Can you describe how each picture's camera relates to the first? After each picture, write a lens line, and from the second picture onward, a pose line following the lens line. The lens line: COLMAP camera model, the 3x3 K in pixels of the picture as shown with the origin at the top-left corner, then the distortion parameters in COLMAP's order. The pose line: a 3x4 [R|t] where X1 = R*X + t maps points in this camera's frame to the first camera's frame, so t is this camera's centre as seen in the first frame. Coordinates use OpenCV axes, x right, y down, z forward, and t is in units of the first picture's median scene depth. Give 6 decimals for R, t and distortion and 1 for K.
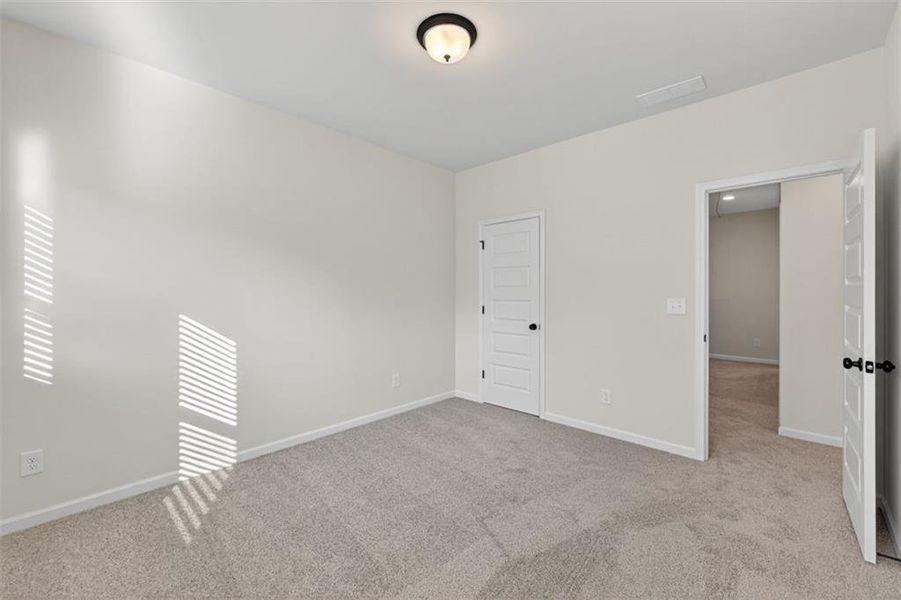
lens RADIAL K [[376.3, 0, 448.0], [0, 376.3, 289.2], [0, 0, 1]] dist [0.006003, -0.000267]
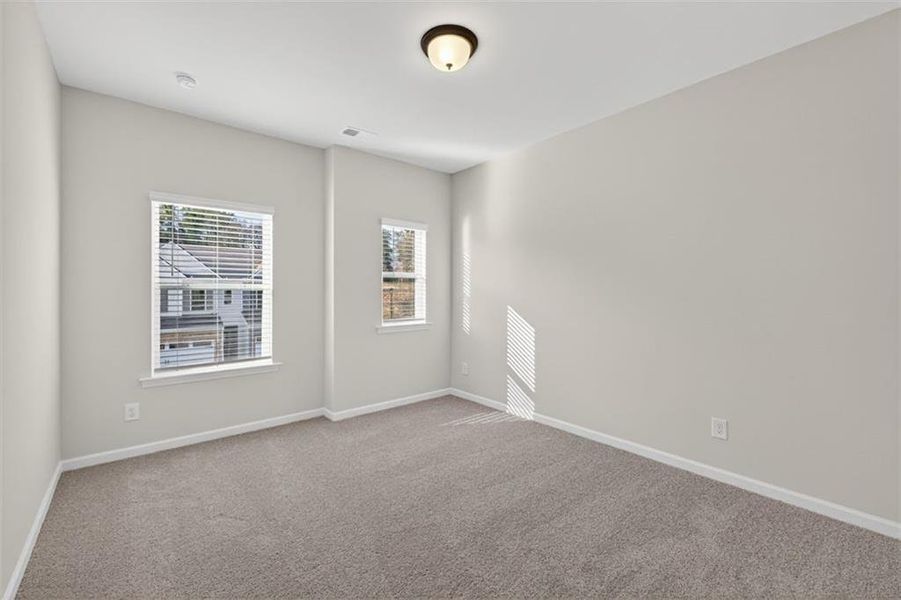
lens RADIAL K [[376.3, 0, 448.0], [0, 376.3, 289.2], [0, 0, 1]] dist [0.006003, -0.000267]
pose [[-0.111130, -0.005492, -0.993791, 0.973516], [0.004163, 0.999973, -0.005992, 0.009206], [0.993797, -0.004803, -0.111104, 1.055773]]
